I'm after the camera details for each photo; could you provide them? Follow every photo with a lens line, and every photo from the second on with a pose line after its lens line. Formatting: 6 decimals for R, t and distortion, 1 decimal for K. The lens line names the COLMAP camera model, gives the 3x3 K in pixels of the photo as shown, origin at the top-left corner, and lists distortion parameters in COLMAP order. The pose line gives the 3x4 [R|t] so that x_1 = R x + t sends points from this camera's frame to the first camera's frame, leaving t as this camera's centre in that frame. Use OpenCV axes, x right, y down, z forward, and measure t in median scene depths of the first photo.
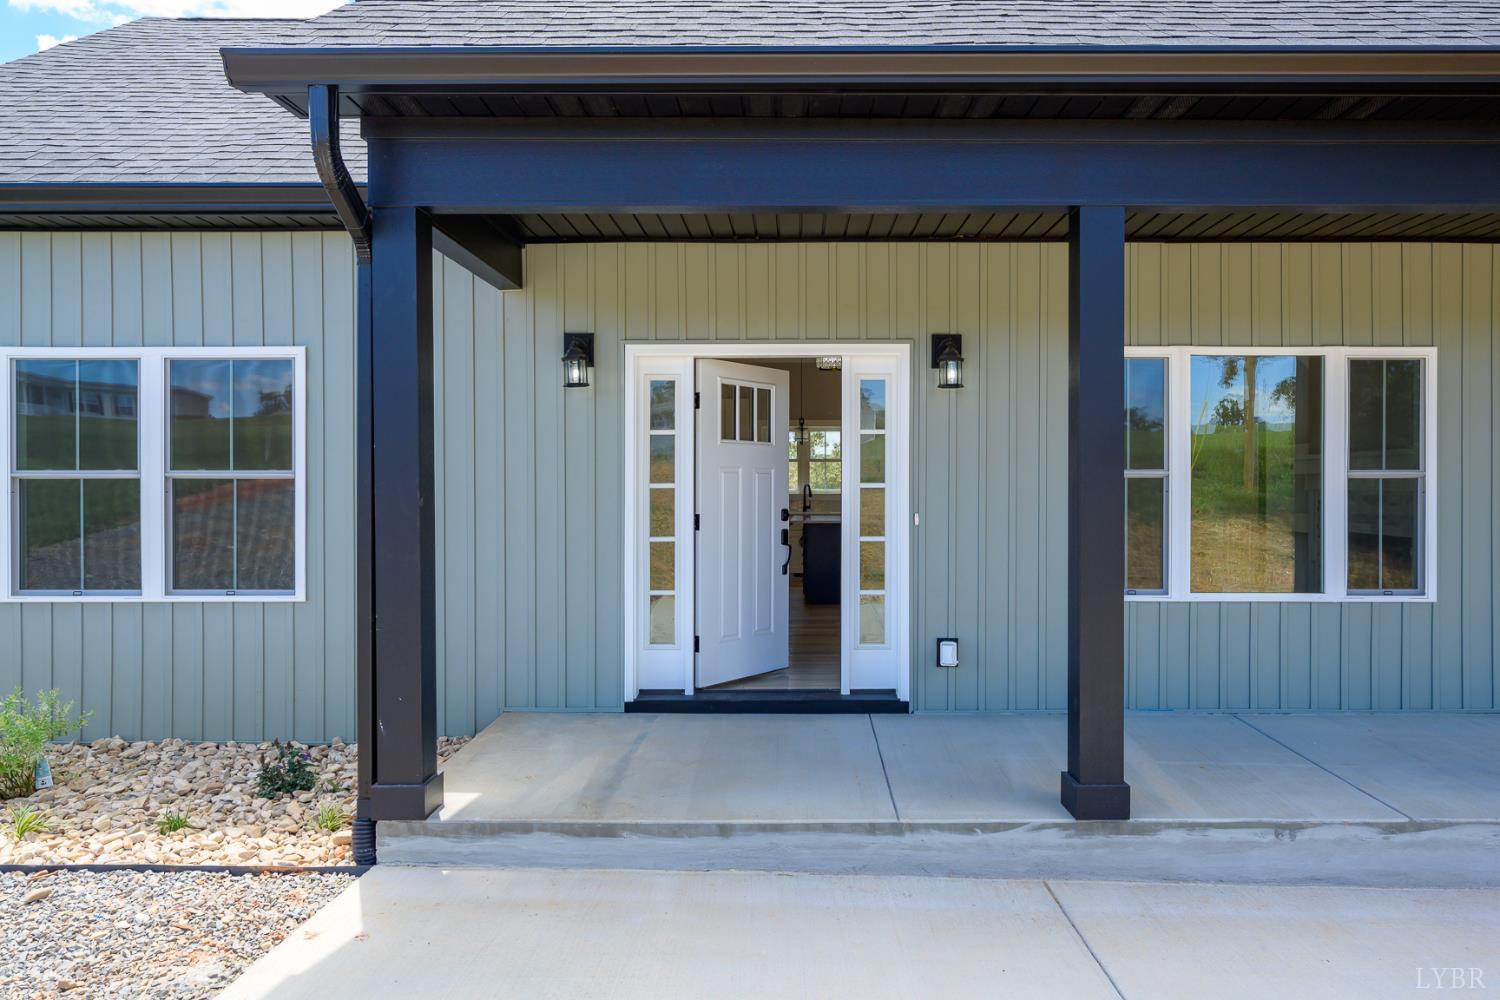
lens RADIAL K [[1033.8, 0, 760.2], [0, 1033.8, 495.2], [0, 0, 1]] dist [-0.006769, -0.001196]
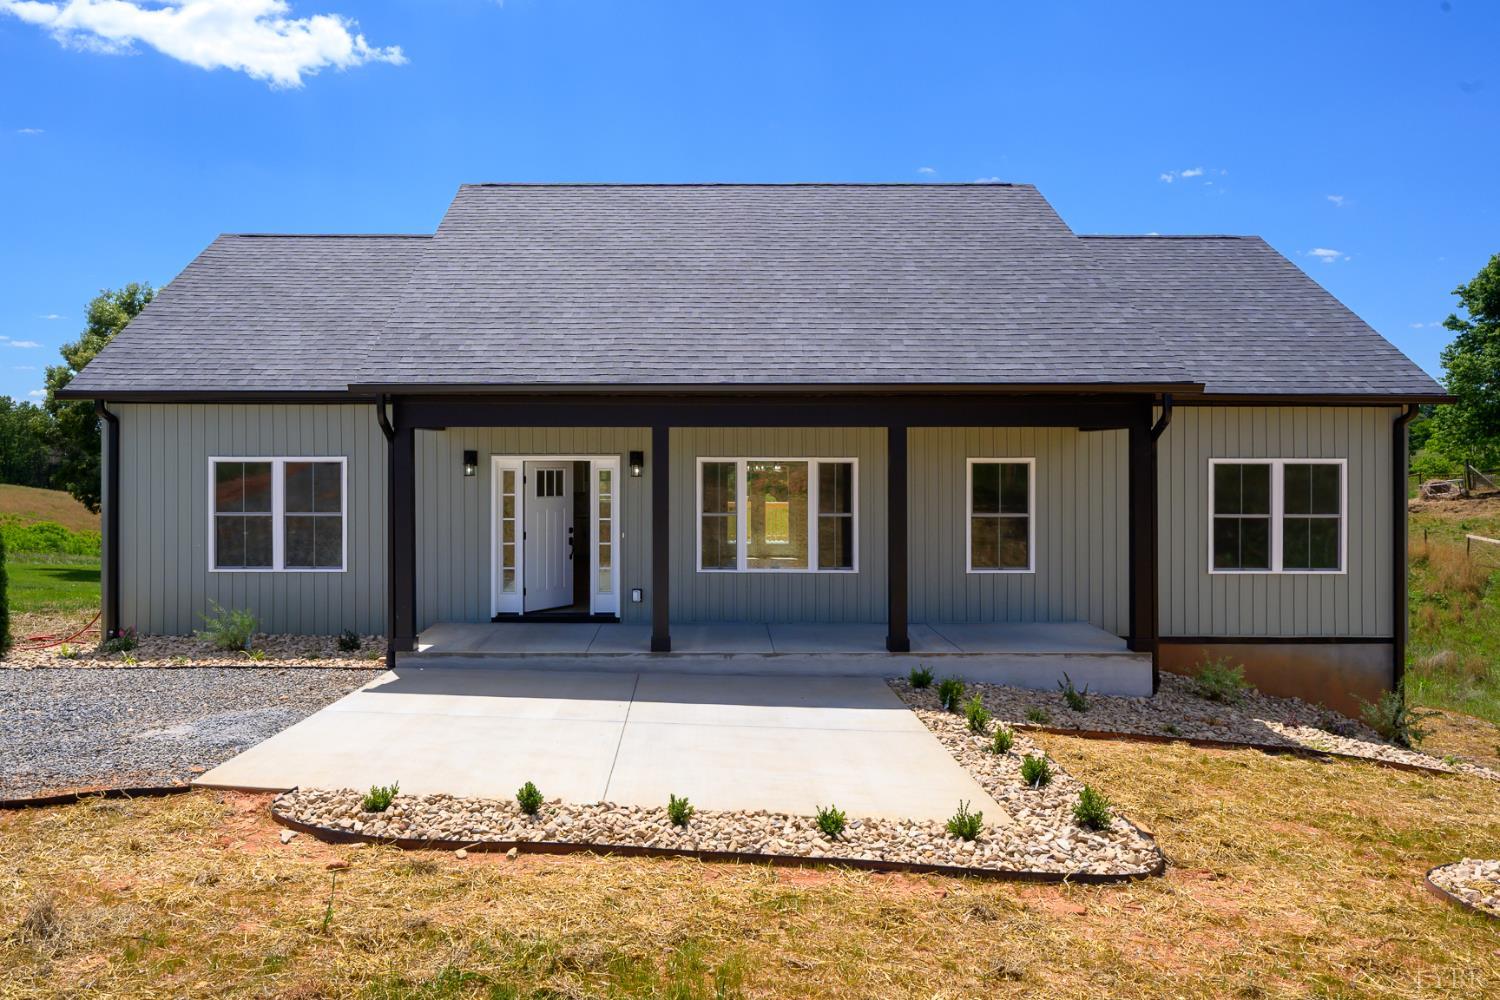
lens RADIAL K [[1033.8, 0, 647.7], [0, 1033.8, 478.2], [0, 0, 1]] dist [-0.006769, -0.001196]
pose [[0.999949, 0.001181, -0.009985, 0.225706], [-0.001116, 0.999978, 0.006533, -0.112912], [0.009992, -0.006522, 0.999929, -1.206144]]
